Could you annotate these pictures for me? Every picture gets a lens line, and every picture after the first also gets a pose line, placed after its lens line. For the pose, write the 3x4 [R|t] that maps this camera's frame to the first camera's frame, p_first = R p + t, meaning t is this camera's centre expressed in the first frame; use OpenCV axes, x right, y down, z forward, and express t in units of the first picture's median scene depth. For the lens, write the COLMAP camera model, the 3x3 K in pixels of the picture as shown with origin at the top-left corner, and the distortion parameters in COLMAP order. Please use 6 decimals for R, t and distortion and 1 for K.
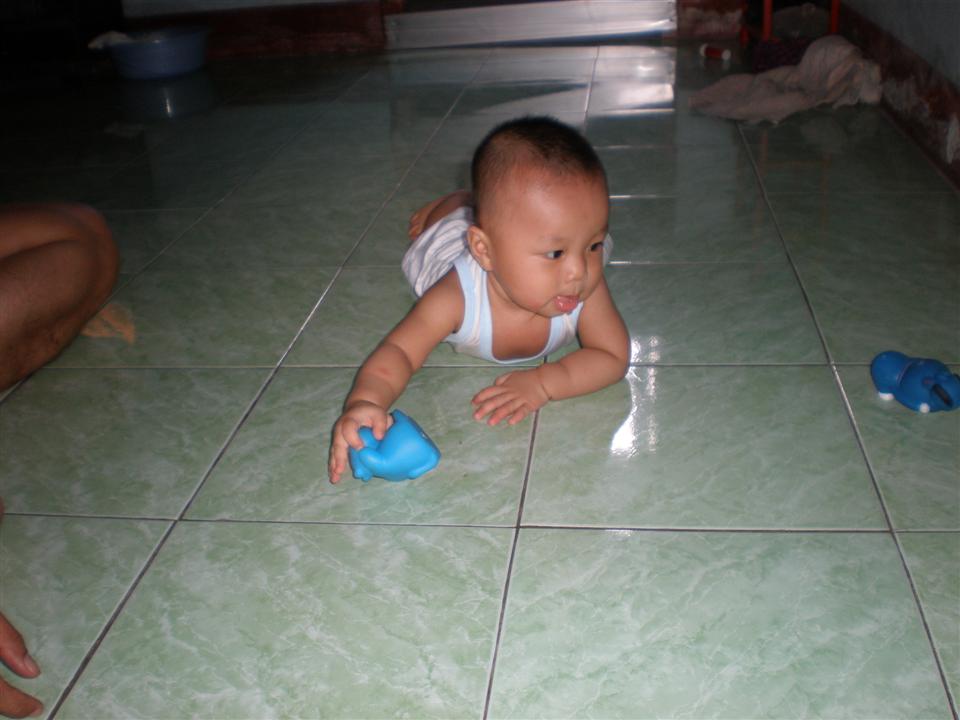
lens RADIAL K [[1029.0, 0, 465.3], [0, 1029.0, 369.2], [0, 0, 1]] dist [-0.056207, -0.200467]
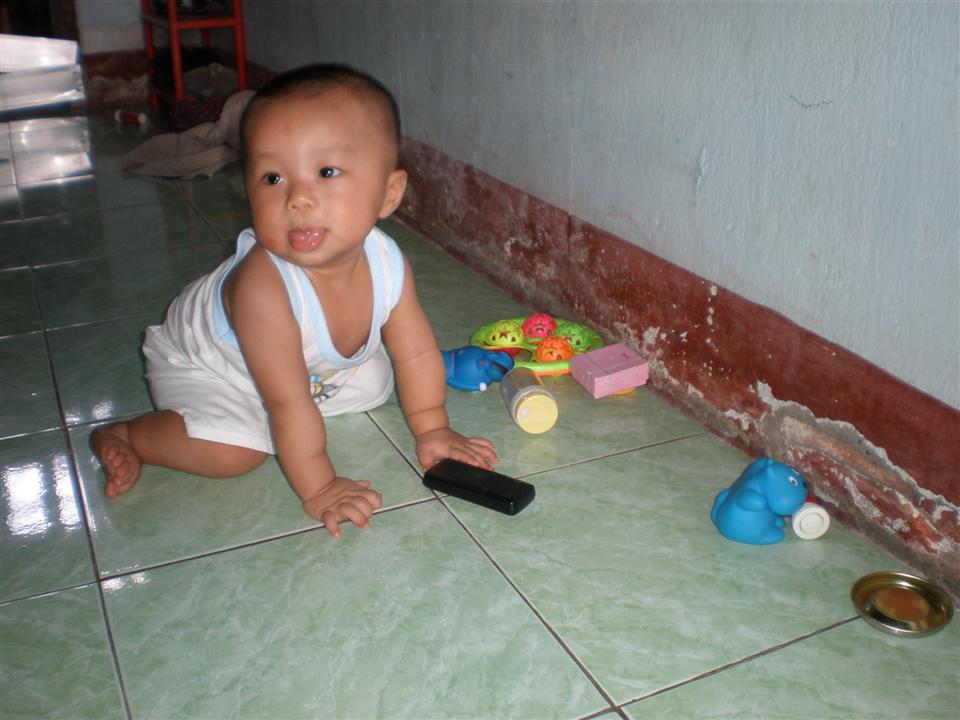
lens RADIAL K [[1029.0, 0, 465.3], [0, 1029.0, 369.2], [0, 0, 1]] dist [-0.056207, -0.200467]
pose [[0.838682, -0.161367, 0.520167, -0.109098], [0.195174, 0.980713, -0.010448, 0.030059], [-0.508448, 0.110286, 0.854001, -0.020129]]
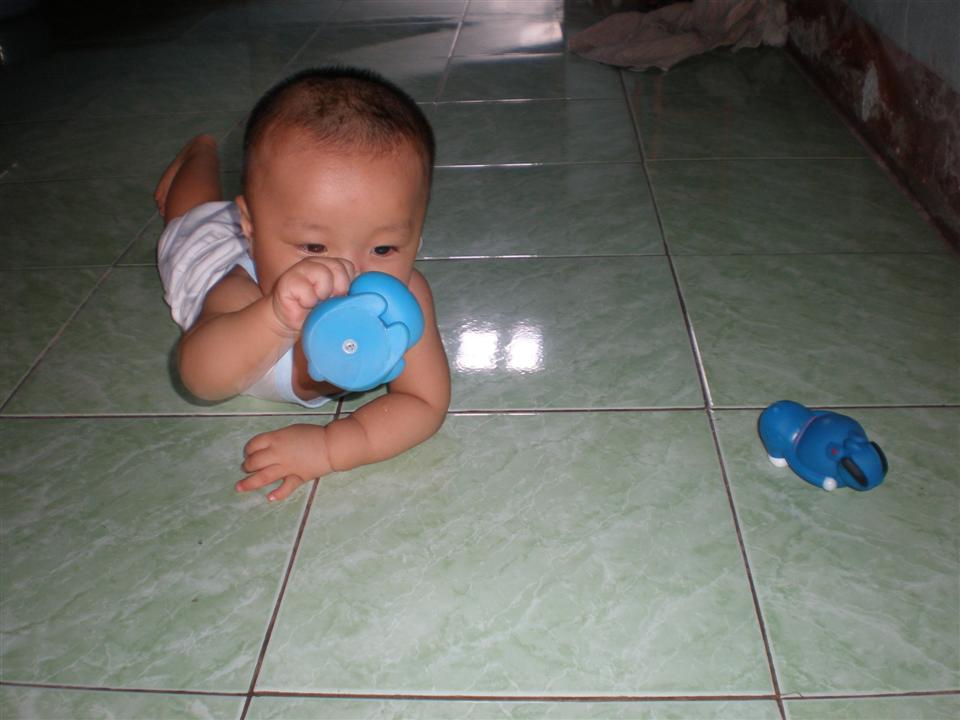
lens RADIAL K [[1029.0, 0, 465.3], [0, 1029.0, 369.2], [0, 0, 1]] dist [-0.056207, -0.200467]
pose [[0.996761, -0.021860, 0.077398, 0.129632], [0.017018, 0.997889, 0.062675, -0.093635], [-0.078605, -0.061155, 0.995028, 0.276023]]
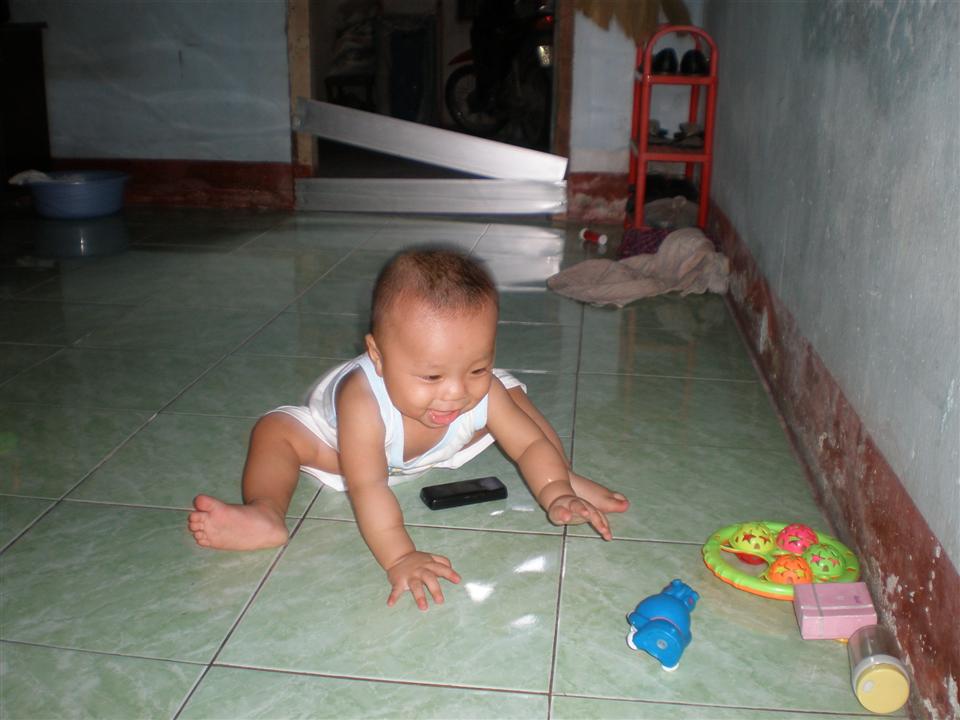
lens RADIAL K [[1029.0, 0, 465.3], [0, 1029.0, 369.2], [0, 0, 1]] dist [-0.056207, -0.200467]
pose [[0.996396, 0.075491, 0.038680, 0.219488], [-0.068748, 0.985822, -0.153067, -0.004897], [-0.049687, 0.149856, 0.987458, -0.088594]]
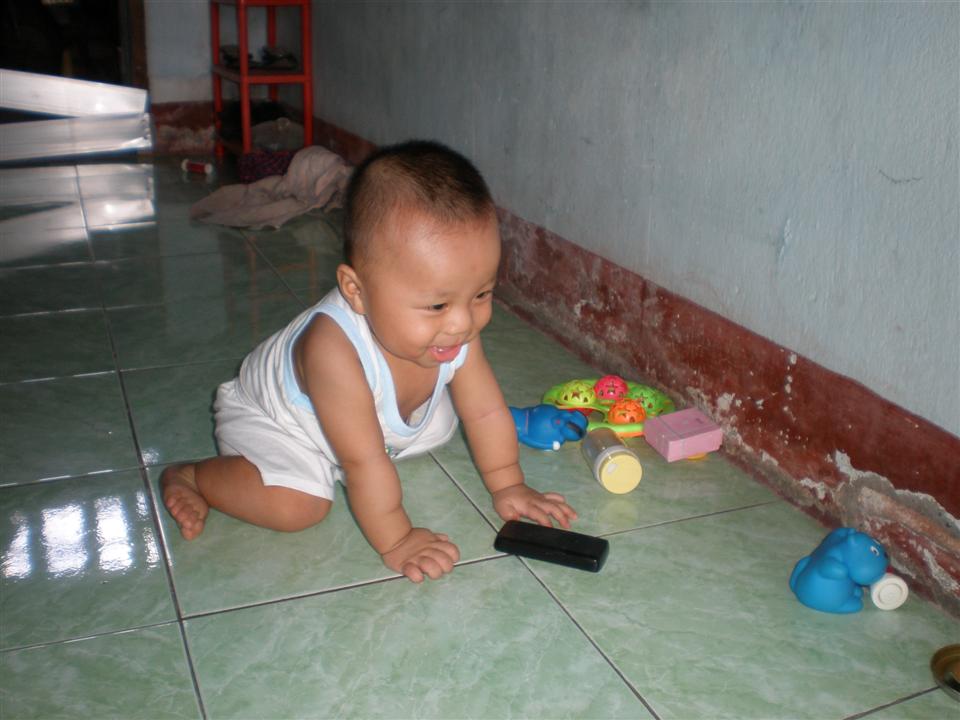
lens RADIAL K [[1029.0, 0, 465.3], [0, 1029.0, 369.2], [0, 0, 1]] dist [-0.056207, -0.200467]
pose [[0.861090, -0.095059, 0.499488, -0.155222], [0.151722, 0.985651, -0.073977, 0.026608], [-0.485289, 0.139484, 0.863156, -0.006769]]
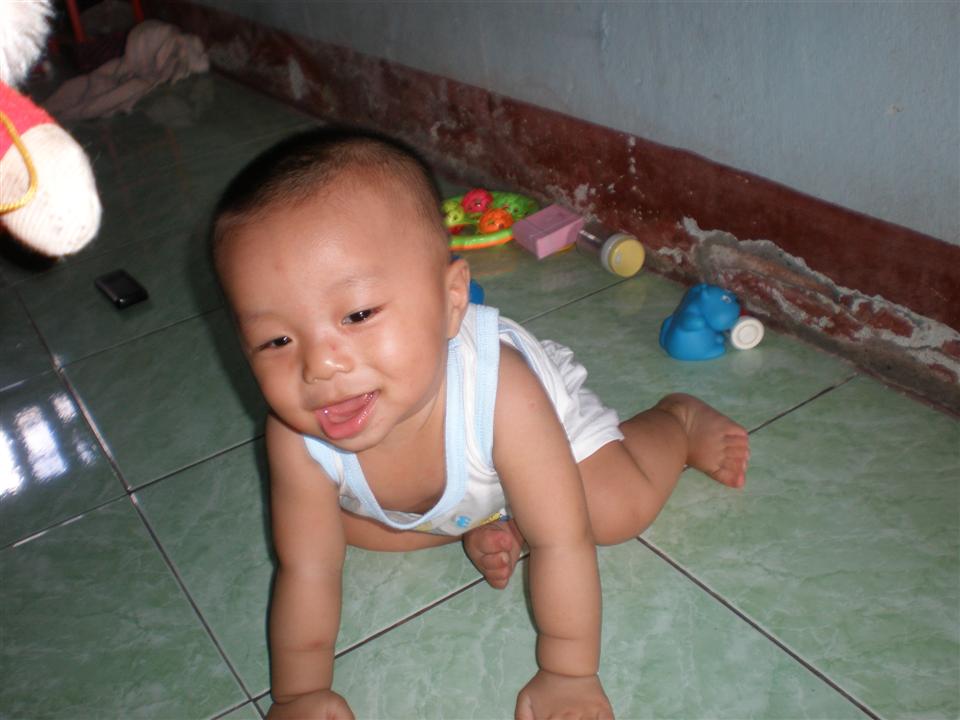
lens RADIAL K [[1029.0, 0, 465.3], [0, 1029.0, 369.2], [0, 0, 1]] dist [-0.056207, -0.200467]
pose [[0.765917, -0.354566, 0.536333, -0.181431], [0.353691, 0.928983, 0.109052, 0.035289], [-0.536911, 0.106172, 0.836932, -0.090650]]
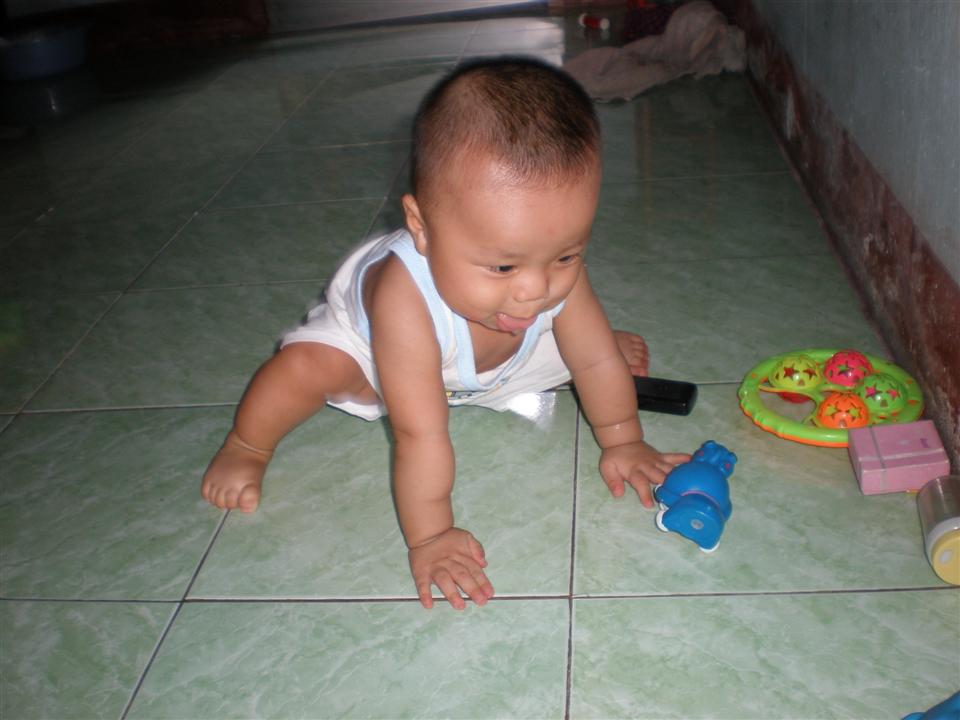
lens RADIAL K [[1029.0, 0, 465.3], [0, 1029.0, 369.2], [0, 0, 1]] dist [-0.056207, -0.200467]
pose [[0.998750, -0.049498, 0.007026, 0.273006], [0.049202, 0.998089, 0.037393, -0.069042], [-0.008863, -0.037001, 0.999276, 0.068980]]
